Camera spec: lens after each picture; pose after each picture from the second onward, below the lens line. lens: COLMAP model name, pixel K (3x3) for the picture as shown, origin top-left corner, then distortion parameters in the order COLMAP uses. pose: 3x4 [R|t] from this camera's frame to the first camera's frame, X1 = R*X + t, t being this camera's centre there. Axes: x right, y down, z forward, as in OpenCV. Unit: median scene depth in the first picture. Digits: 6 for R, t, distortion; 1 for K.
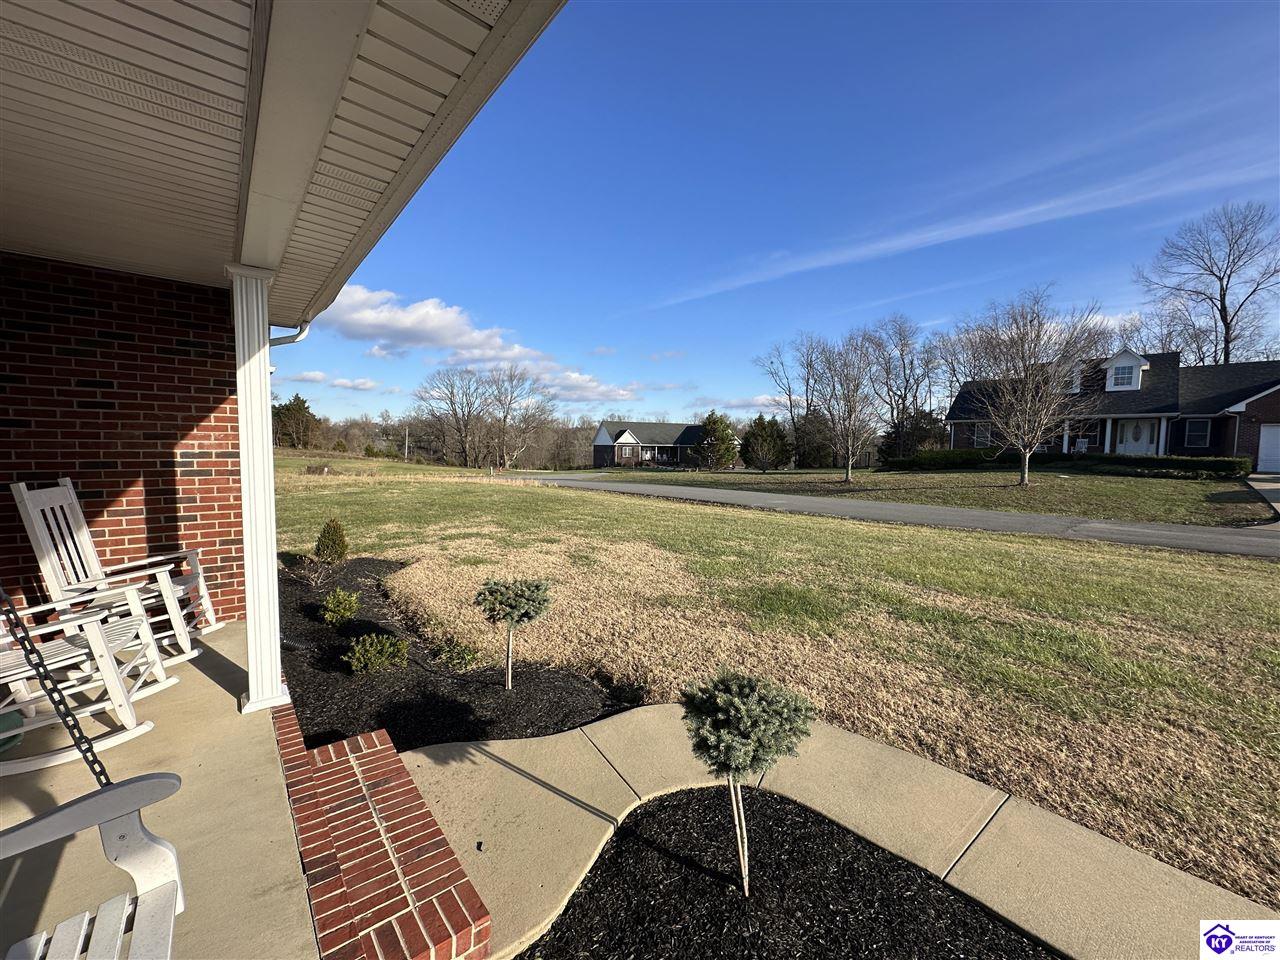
lens RADIAL K [[510.4, 0, 639.8], [0, 510.4, 480.6], [0, 0, 1]] dist [-0.005462, 0.001300]
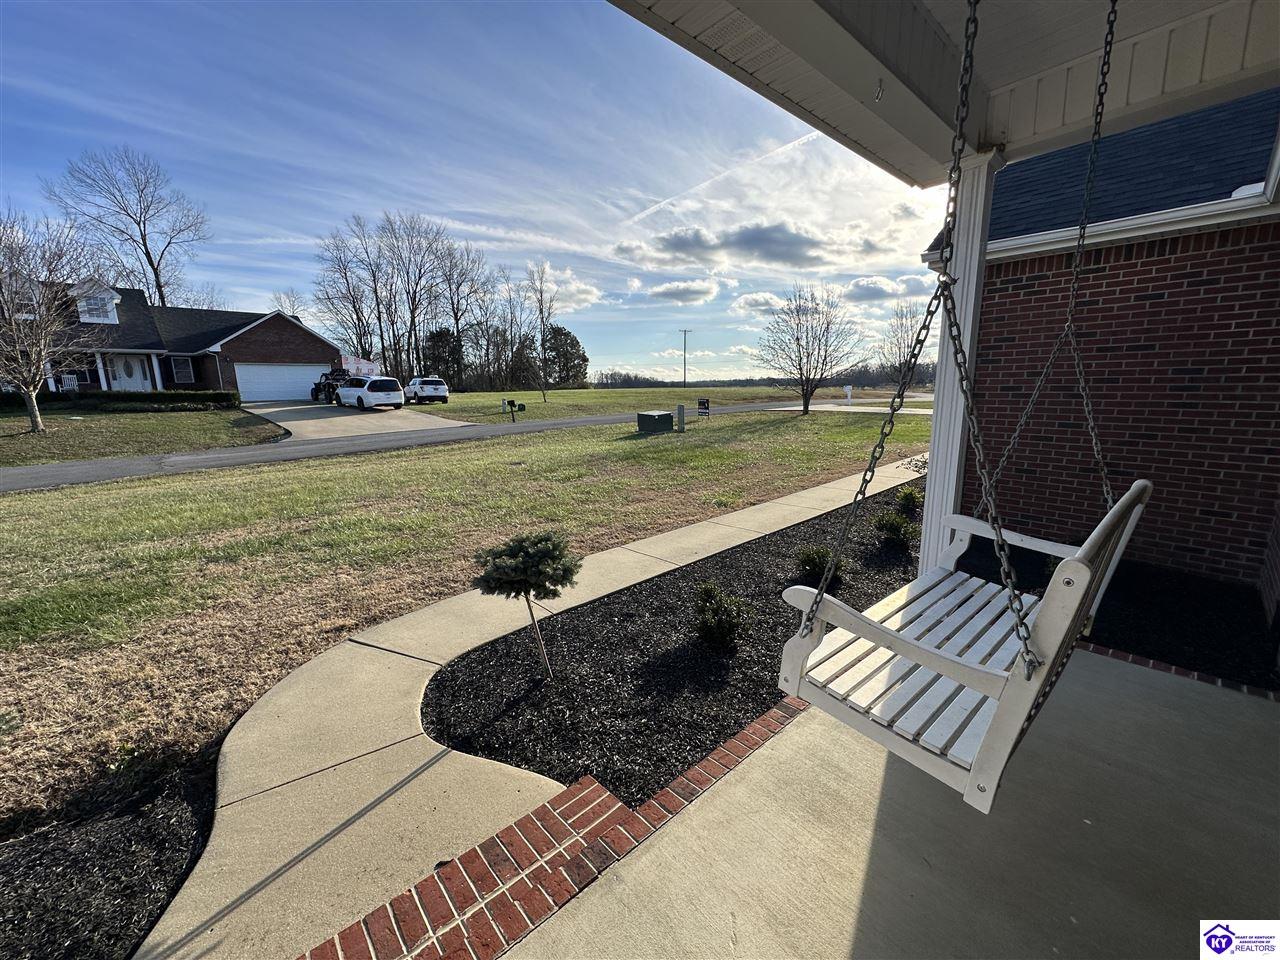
lens RADIAL K [[510.4, 0, 639.8], [0, 510.4, 480.6], [0, 0, 1]] dist [-0.005462, 0.001300]
pose [[-0.043556, -0.199619, 0.978905, -0.099260], [0.083232, 0.975704, 0.202670, 0.000607], [-0.995578, 0.090303, -0.025883, 0.067448]]
